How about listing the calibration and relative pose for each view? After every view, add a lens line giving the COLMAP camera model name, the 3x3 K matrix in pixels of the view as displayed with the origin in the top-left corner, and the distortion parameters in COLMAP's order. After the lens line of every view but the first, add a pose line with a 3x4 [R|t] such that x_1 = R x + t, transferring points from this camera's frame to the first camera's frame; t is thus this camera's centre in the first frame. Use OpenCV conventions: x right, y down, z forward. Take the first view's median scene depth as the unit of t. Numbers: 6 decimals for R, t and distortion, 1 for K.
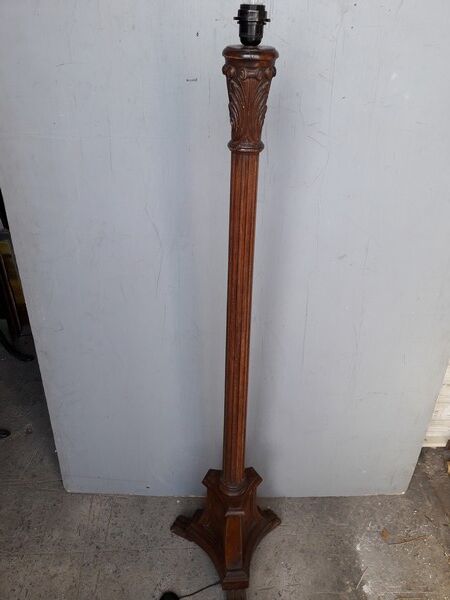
lens RADIAL K [[499.4, 0, 225.1], [0, 499.4, 282.6], [0, 0, 1]] dist [0.023133, -0.064786]
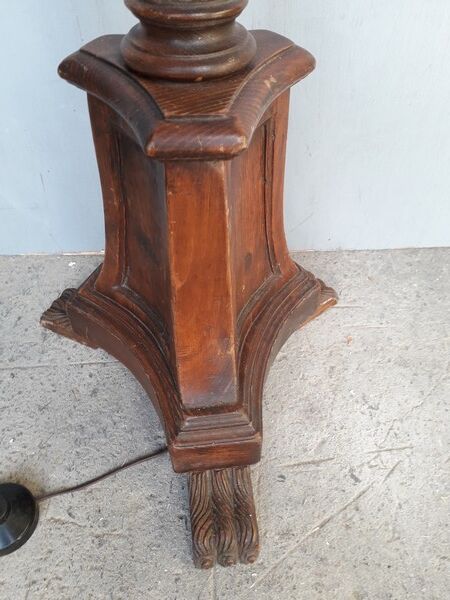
lens RADIAL K [[499.4, 0, 224.1], [0, 499.4, 303.5], [0, 0, 1]] dist [0.023133, -0.064786]
pose [[0.999566, -0.027786, 0.009805, 0.023965], [0.024115, 0.962650, 0.269672, 0.414647], [-0.016932, -0.269318, 0.962902, 0.698288]]
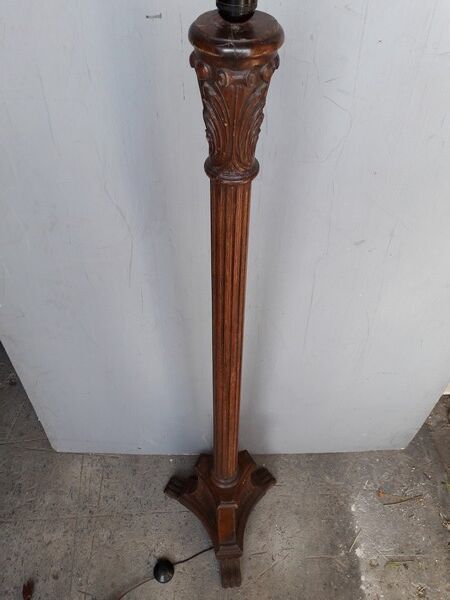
lens RADIAL K [[499.4, 0, 228.5], [0, 499.4, 297.1], [0, 0, 1]] dist [0.023133, -0.064786]
pose [[0.999954, -0.008933, 0.003601, 0.019567], [0.007442, 0.953951, 0.299871, -0.180652], [-0.006114, -0.299831, 0.953973, 0.186903]]
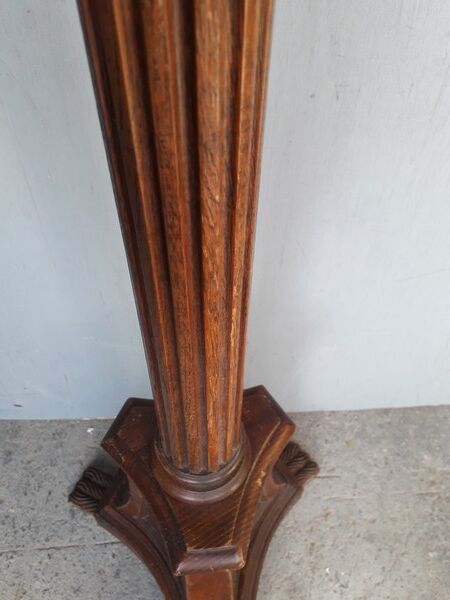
lens RADIAL K [[499.4, 0, 226.3], [0, 499.4, 306.8], [0, 0, 1]] dist [0.023133, -0.064786]
pose [[0.999200, -0.029697, 0.026788, 0.023272], [0.018509, 0.937123, 0.348508, 0.201207], [-0.035453, -0.347733, 0.936923, 0.695321]]
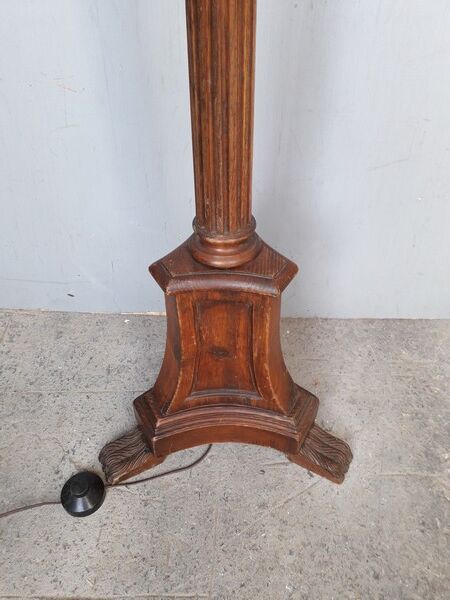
lens RADIAL K [[499.4, 0, 221.0], [0, 499.4, 297.9], [0, 0, 1]] dist [0.023133, -0.064786]
pose [[0.999447, 0.011507, -0.031195, 0.033222], [-0.005619, 0.983168, 0.182619, 0.352407], [0.032771, -0.182343, 0.982689, 0.524635]]
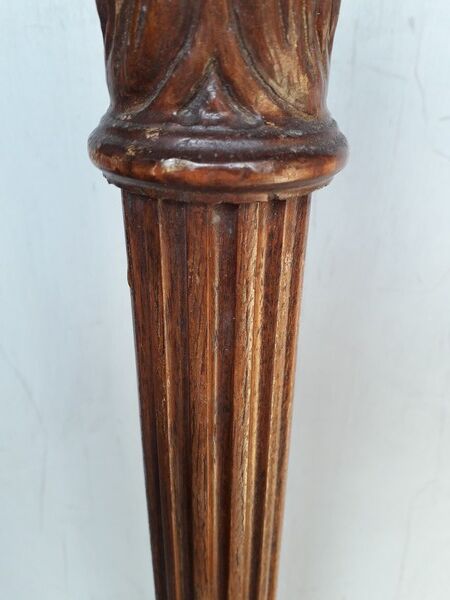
lens RADIAL K [[522.6, 0, 194.6], [0, 522.6, 279.7], [0, 0, 1]] dist [-0.012135, -0.016863]
pose [[0.995631, 0.015604, -0.092058, 0.028822], [-0.024997, 0.994493, -0.101783, -0.128376], [0.089963, 0.103640, 0.990538, 0.498254]]
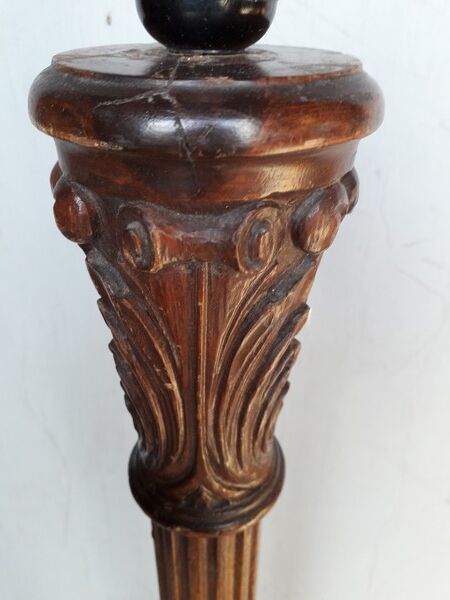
lens RADIAL K [[522.6, 0, 211.1], [0, 522.6, 276.9], [0, 0, 1]] dist [-0.012135, -0.016863]
pose [[0.997427, 0.021336, -0.068437, 0.034207], [-0.023289, 0.999340, -0.027862, -0.208652], [0.067797, 0.029384, 0.997266, 0.439224]]
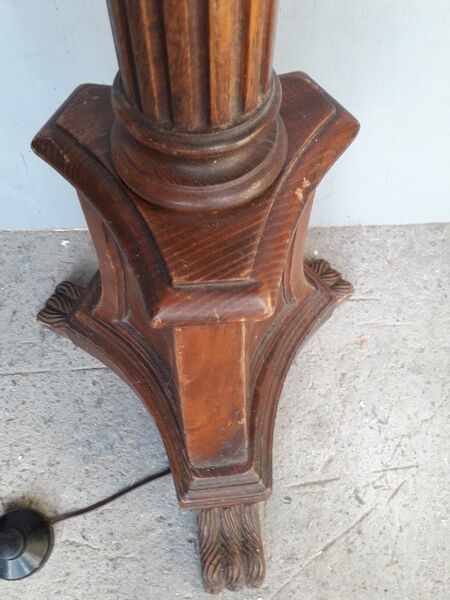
lens RADIAL K [[499.4, 0, 221.7], [0, 499.4, 308.6], [0, 0, 1]] dist [0.023133, -0.064786]
pose [[0.999751, -0.022320, -0.000076, 0.020443], [0.019050, 0.851495, 0.524017, 0.331729], [-0.011631, -0.523888, 0.851708, 0.761729]]
